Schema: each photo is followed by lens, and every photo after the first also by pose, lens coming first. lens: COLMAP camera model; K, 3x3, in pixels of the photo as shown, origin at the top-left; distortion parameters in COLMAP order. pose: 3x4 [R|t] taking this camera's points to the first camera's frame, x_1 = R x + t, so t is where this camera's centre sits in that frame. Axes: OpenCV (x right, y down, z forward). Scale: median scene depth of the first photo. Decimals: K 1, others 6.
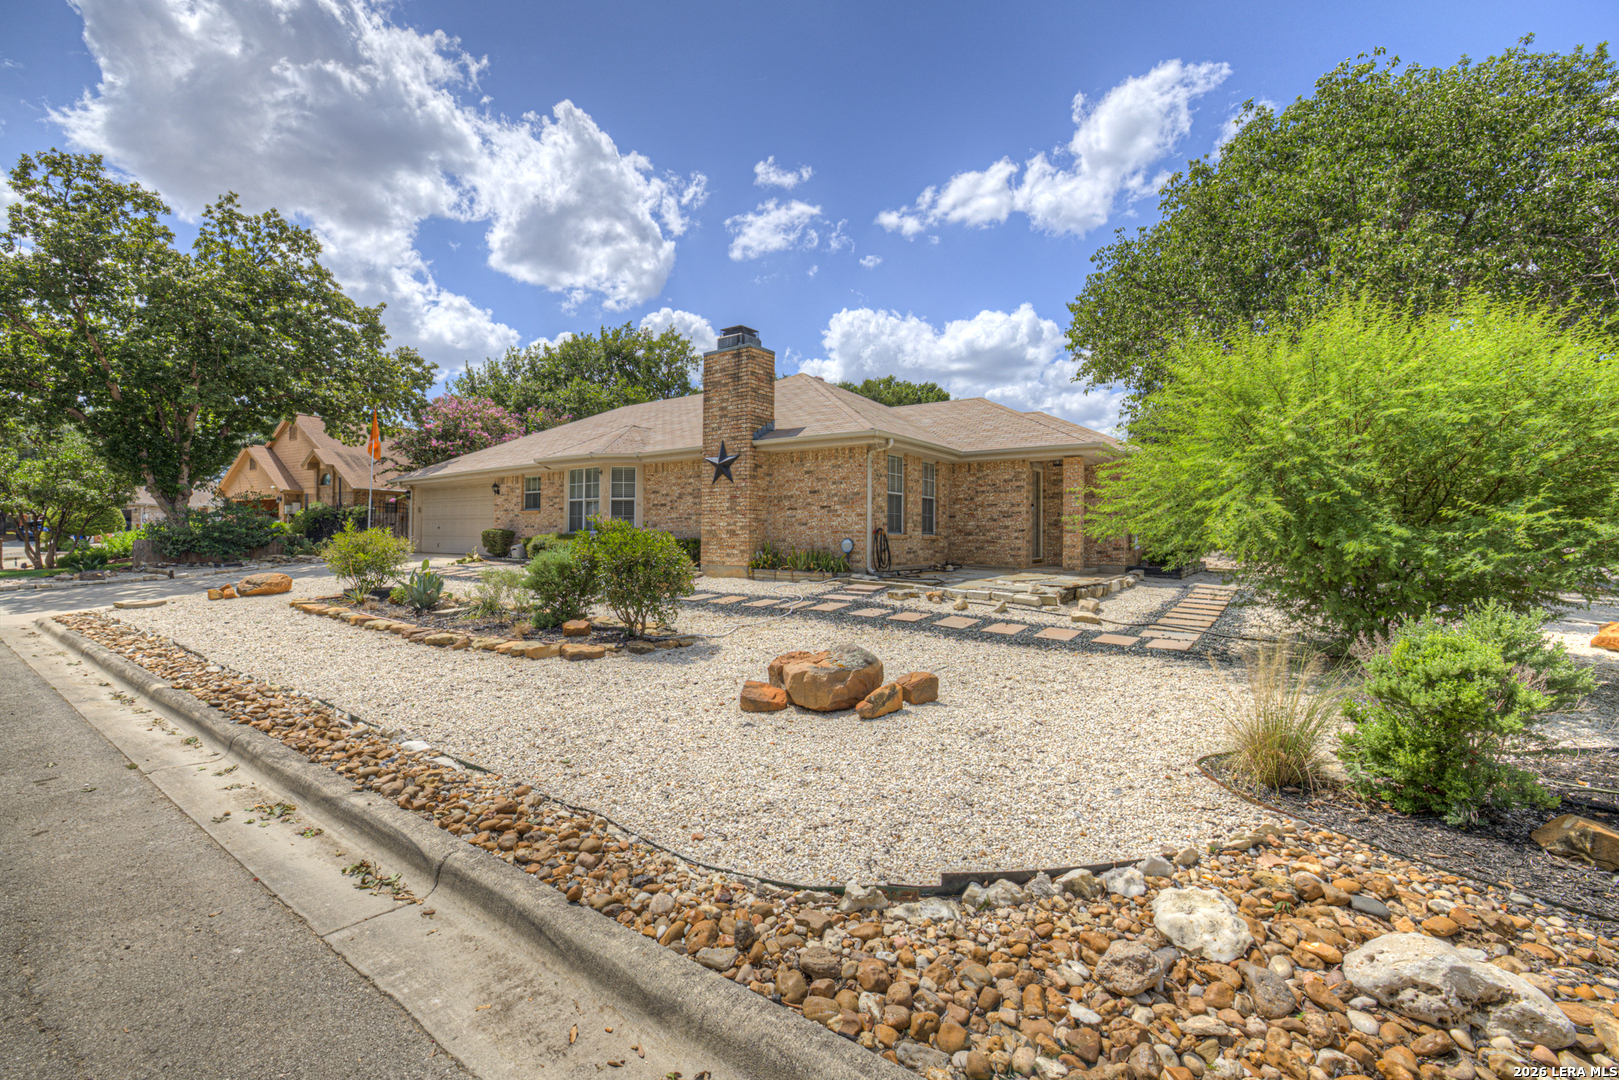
lens RADIAL K [[691.8, 0, 811.7], [0, 691.8, 542.3], [0, 0, 1]] dist [-0.023938, 0.006256]
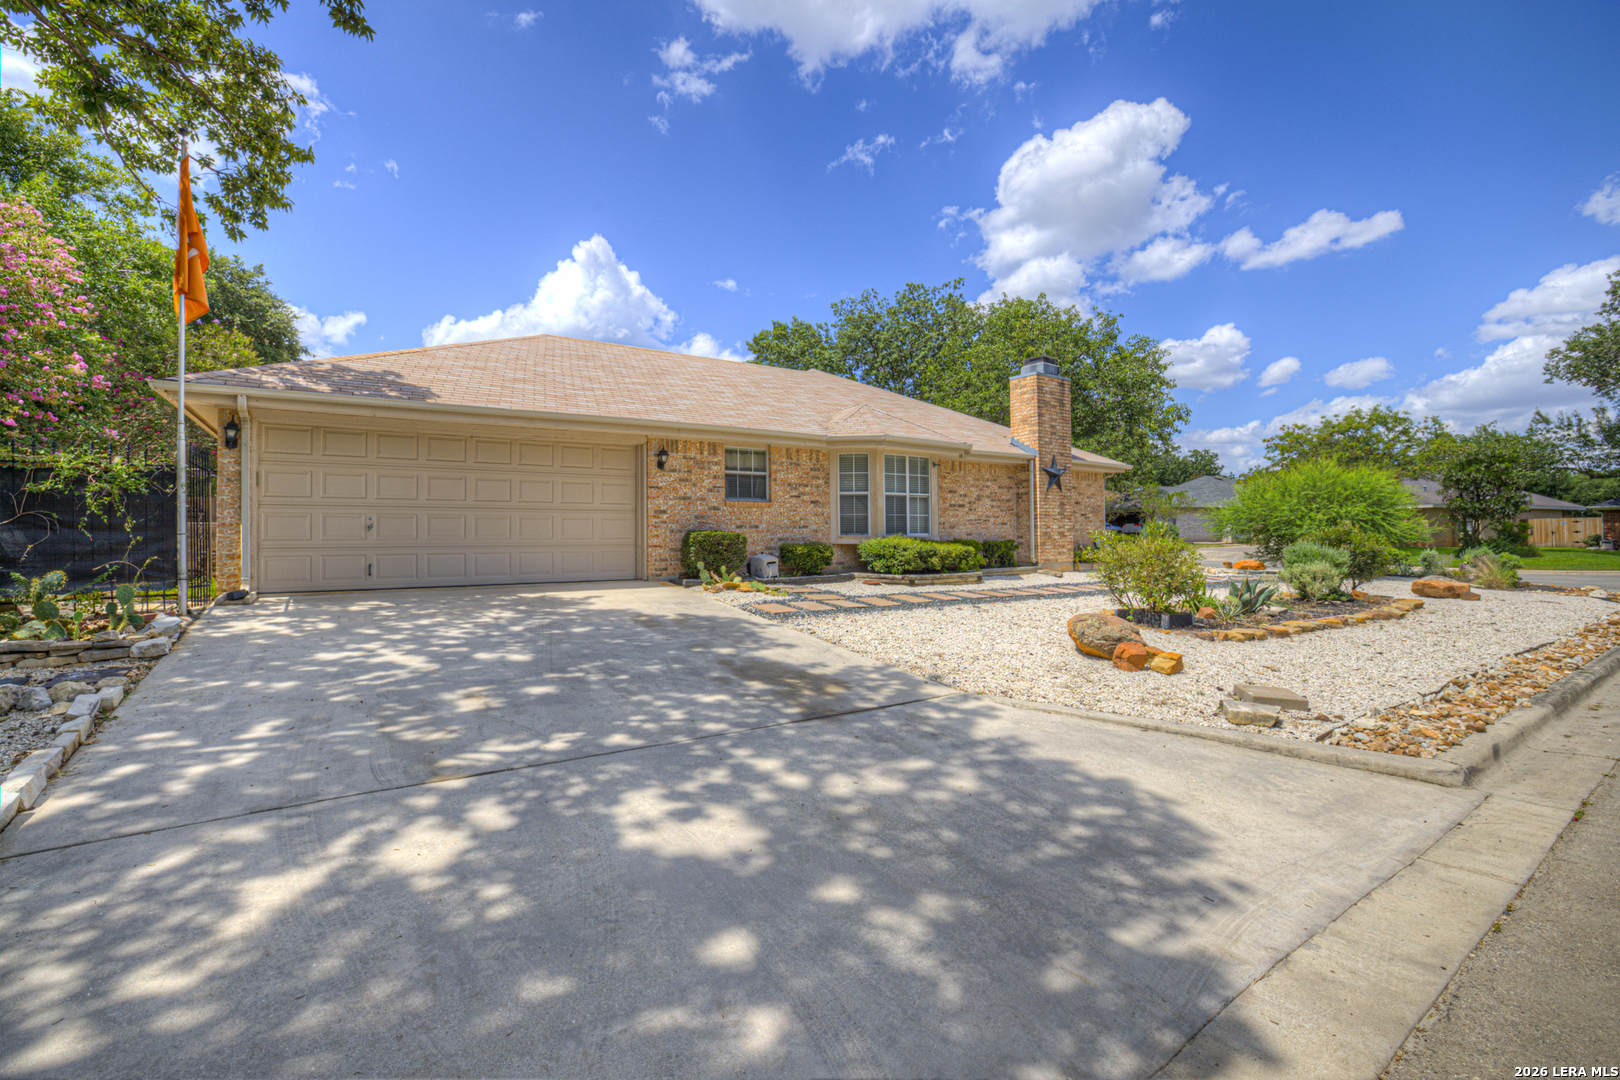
lens RADIAL K [[692.2, 0, 807.6], [0, 692.2, 536.8], [0, 0, 1]] dist [-0.023938, 0.006256]
pose [[0.329691, -0.011251, 0.944022, -1.342817], [0.016961, 0.999838, 0.005993, -0.023006], [-0.943936, 0.014035, 0.329829, 1.001612]]
